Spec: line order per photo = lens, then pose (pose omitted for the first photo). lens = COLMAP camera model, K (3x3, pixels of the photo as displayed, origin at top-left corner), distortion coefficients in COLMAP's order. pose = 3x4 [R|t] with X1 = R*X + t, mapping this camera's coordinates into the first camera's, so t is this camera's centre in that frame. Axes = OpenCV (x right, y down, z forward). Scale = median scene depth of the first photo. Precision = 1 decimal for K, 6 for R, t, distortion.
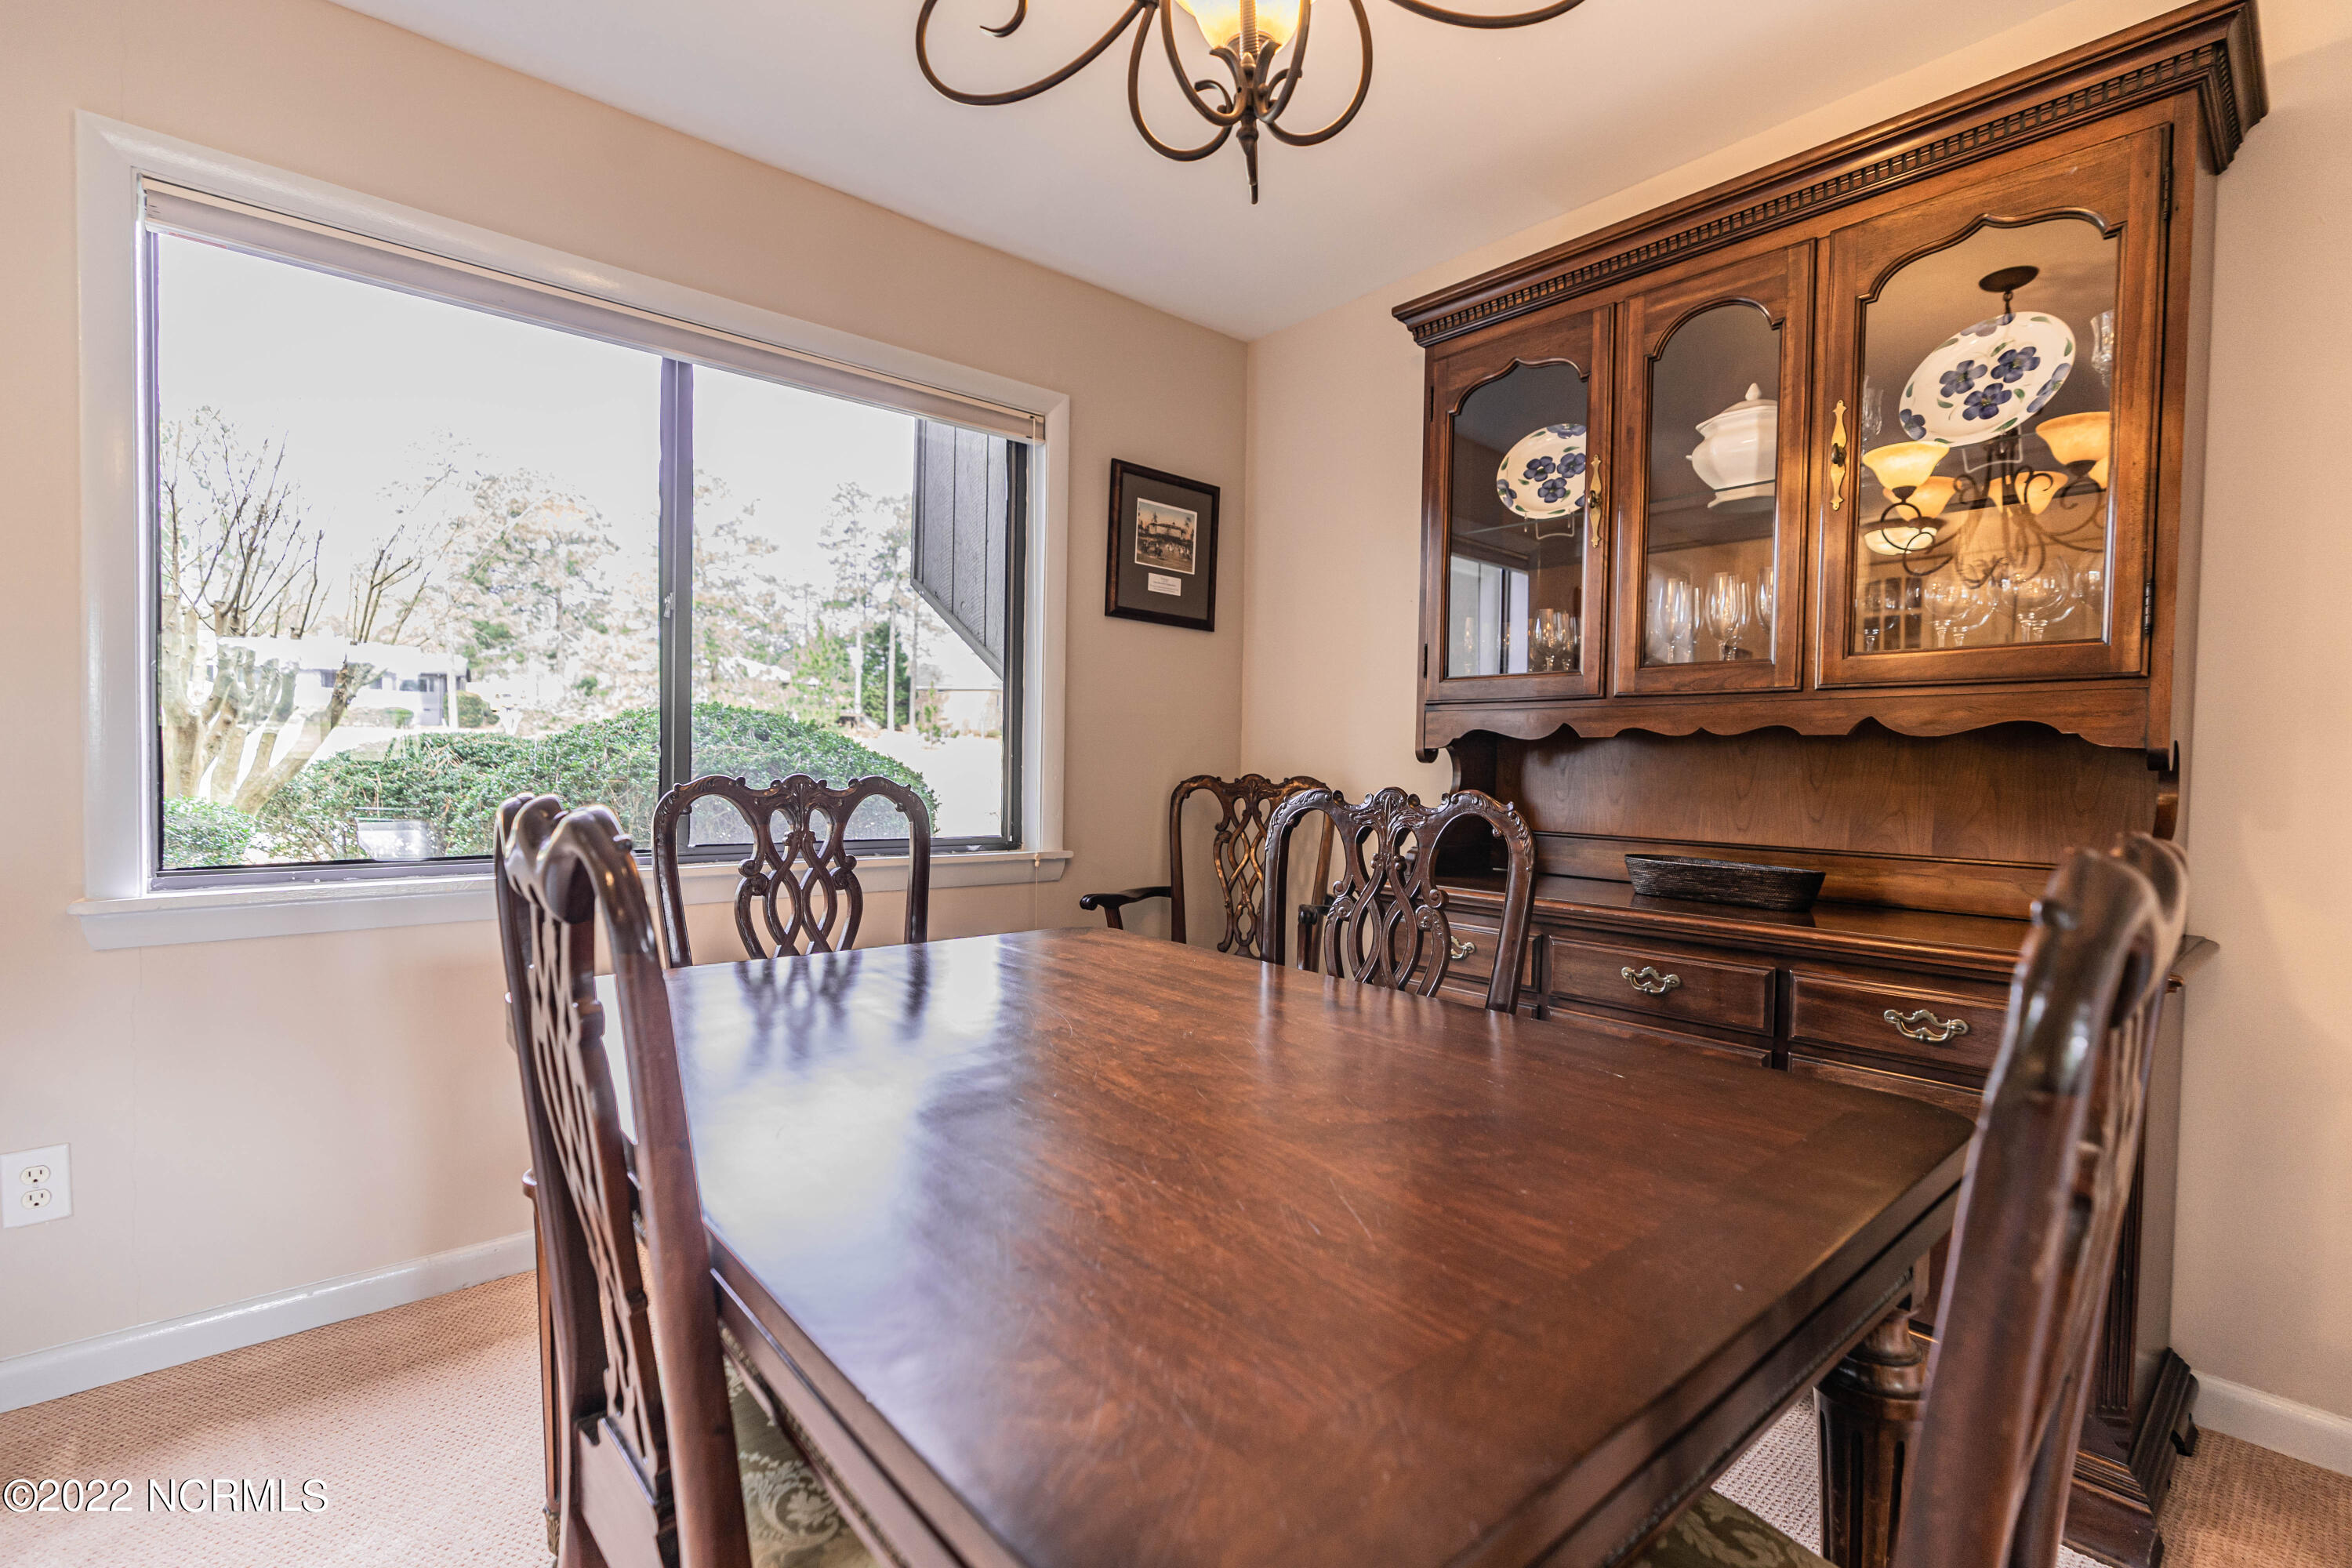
lens RADIAL K [[1105.7, 0, 1091.8], [0, 1105.7, 772.8], [0, 0, 1]] dist [-0.017715, 0.010231]
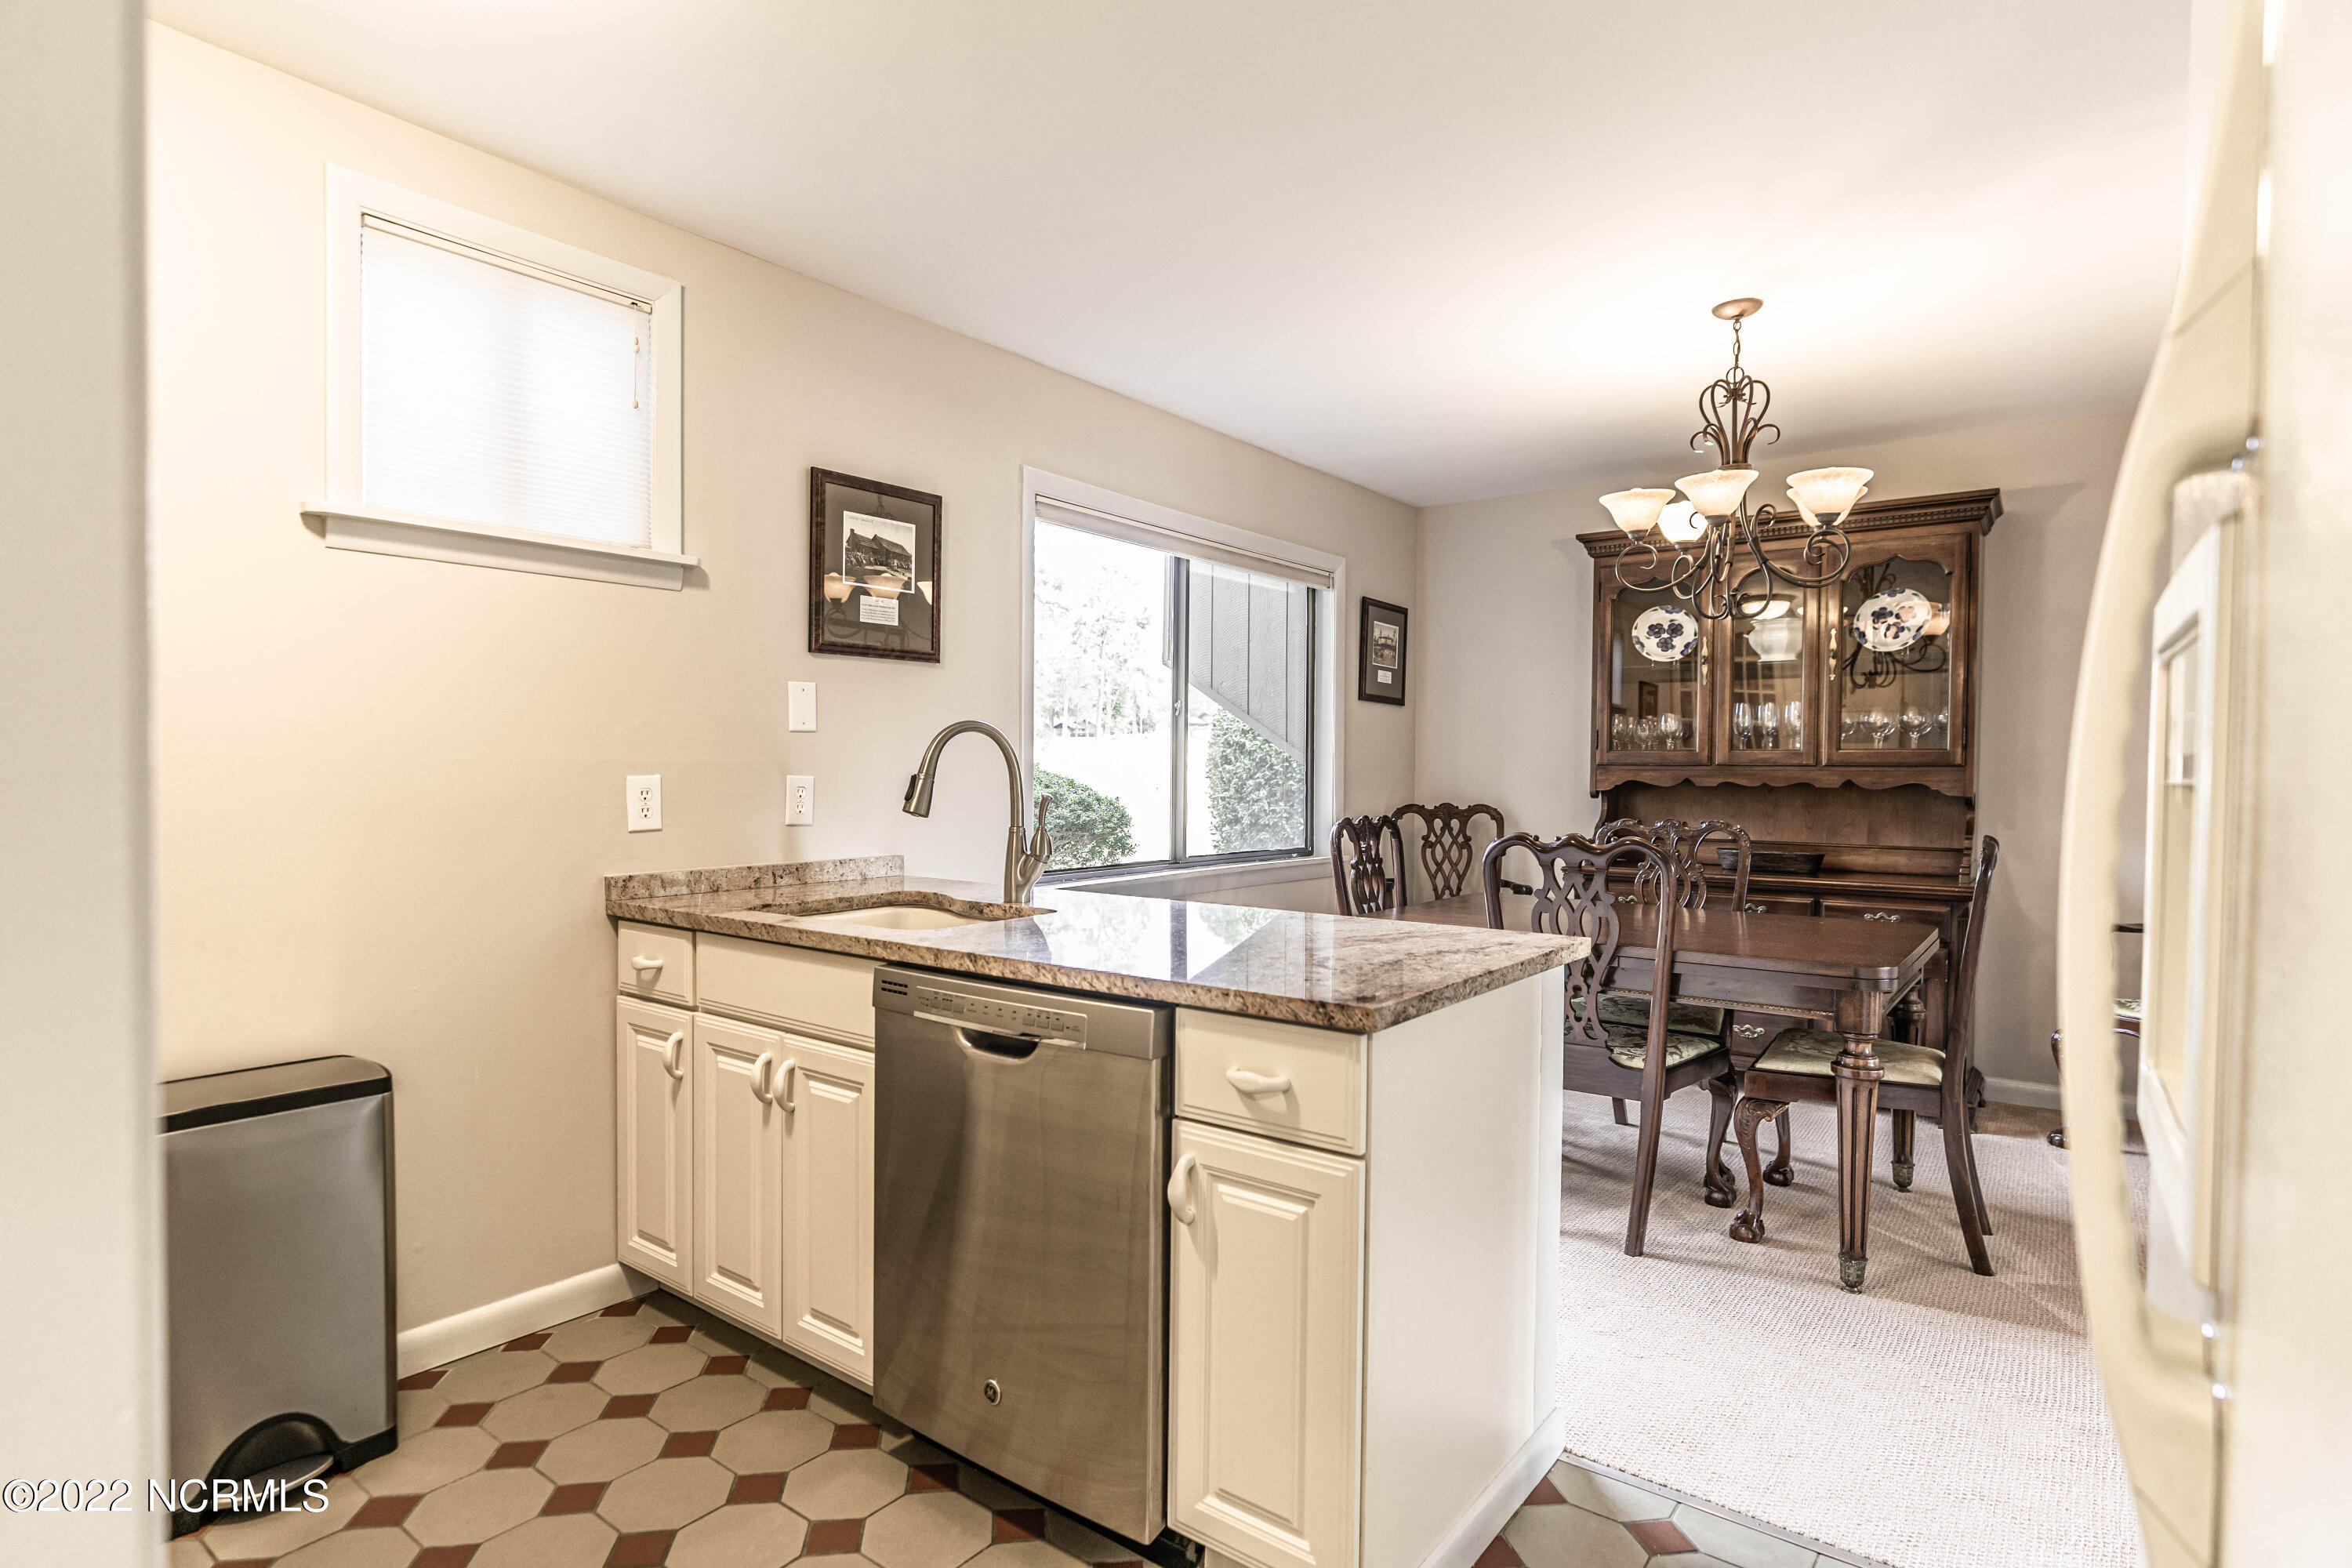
lens RADIAL K [[1195.1, 0, 1165.3], [0, 1195.1, 776.6], [0, 0, 1]] dist [0.006393, 0.000938]
pose [[0.978503, -0.010743, 0.205955, -0.776166], [0.011358, 0.999934, -0.001801, -0.049843], [-0.205922, 0.004102, 0.978560, -0.724930]]
